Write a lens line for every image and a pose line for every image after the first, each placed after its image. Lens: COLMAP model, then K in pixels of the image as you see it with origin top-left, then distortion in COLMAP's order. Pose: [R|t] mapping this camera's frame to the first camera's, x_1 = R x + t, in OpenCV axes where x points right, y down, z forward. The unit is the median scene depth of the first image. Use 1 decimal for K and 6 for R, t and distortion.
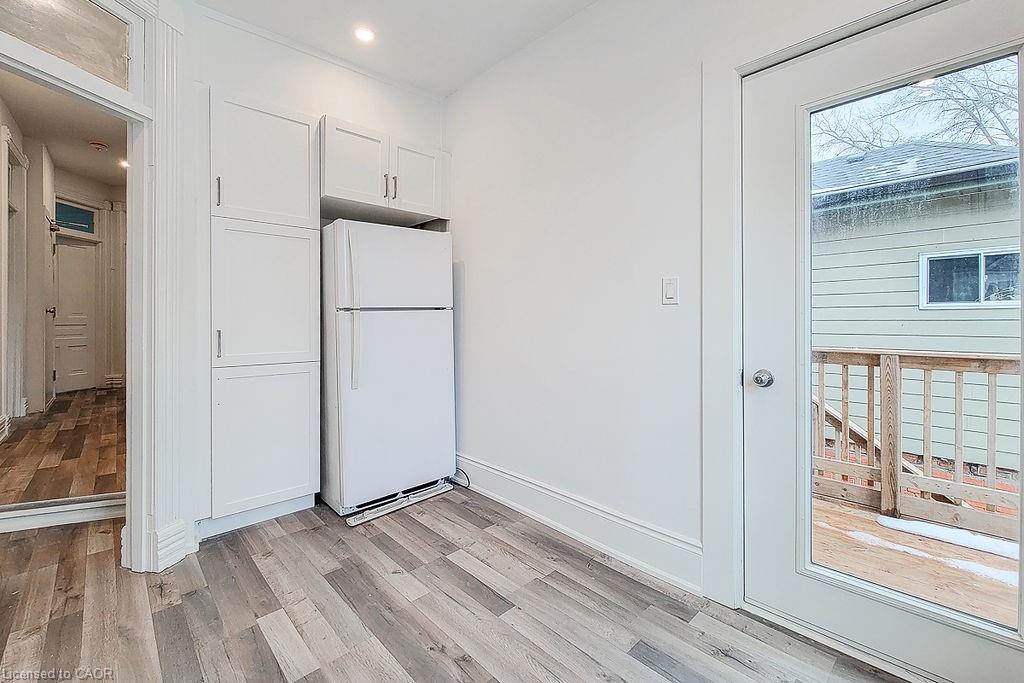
lens RADIAL K [[434.5, 0, 502.4], [0, 434.5, 321.6], [0, 0, 1]] dist [0.000635, 0.000091]
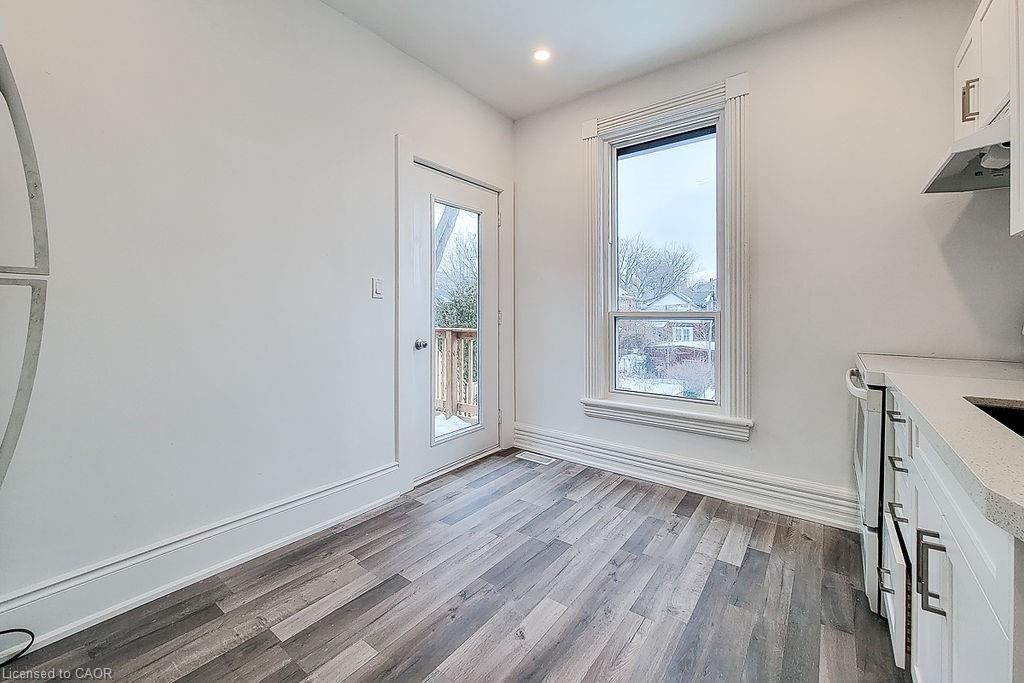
lens RADIAL K [[418.5, 0, 512.4], [0, 418.5, 309.3], [0, 0, 1]] dist [0.001438, 0.000147]
pose [[-0.175040, 0.001427, 0.984560, -0.772648], [-0.001329, 0.999998, -0.001686, -0.001495], [-0.984561, -0.001603, -0.175037, 0.666260]]
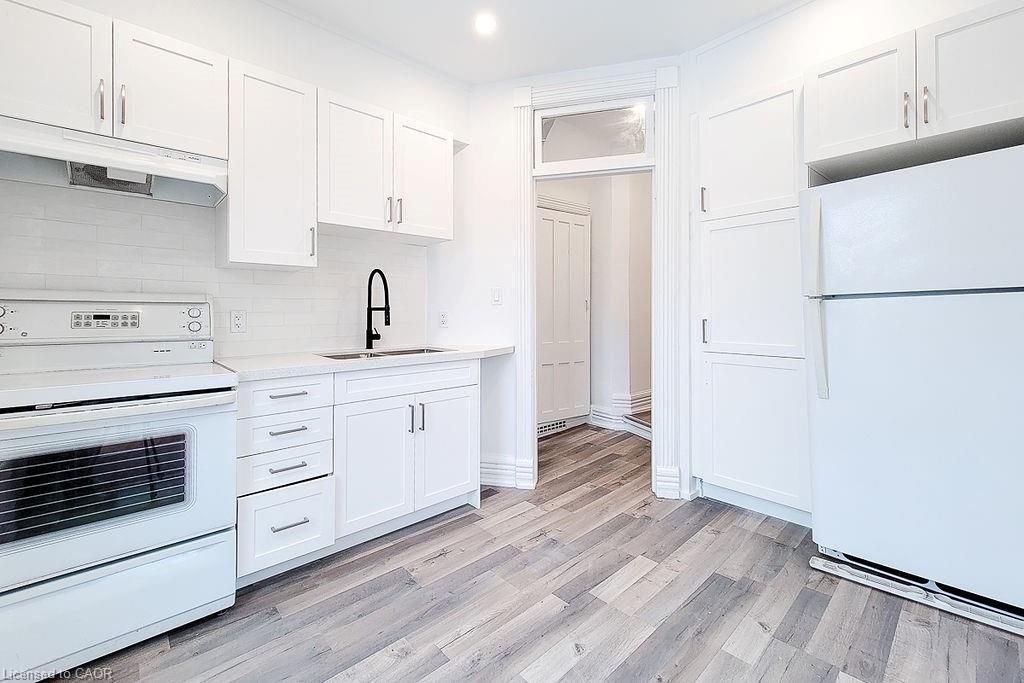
lens RADIAL K [[436.3, 0, 501.2], [0, 436.3, 304.6], [0, 0, 1]] dist [-0.000715, -0.000689]
pose [[-0.018057, -0.011955, -0.999765, 0.480650], [0.002637, 0.999924, -0.012005, -0.006585], [0.999833, -0.002854, -0.018024, 0.443745]]
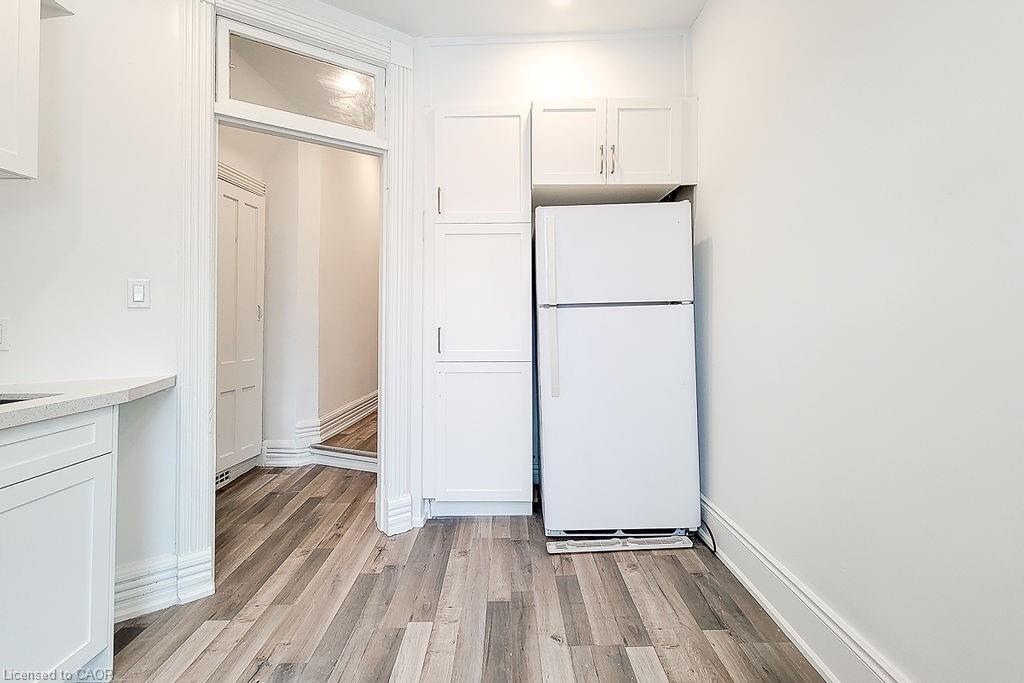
lens RADIAL K [[434.1, 0, 507.8], [0, 434.1, 312.0], [0, 0, 1]] dist [0.002281, 0.000180]
pose [[0.731666, -0.010697, -0.681579, 0.197131], [0.001303, 0.999897, -0.014294, -0.003833], [0.681662, 0.009570, 0.731605, 0.297974]]
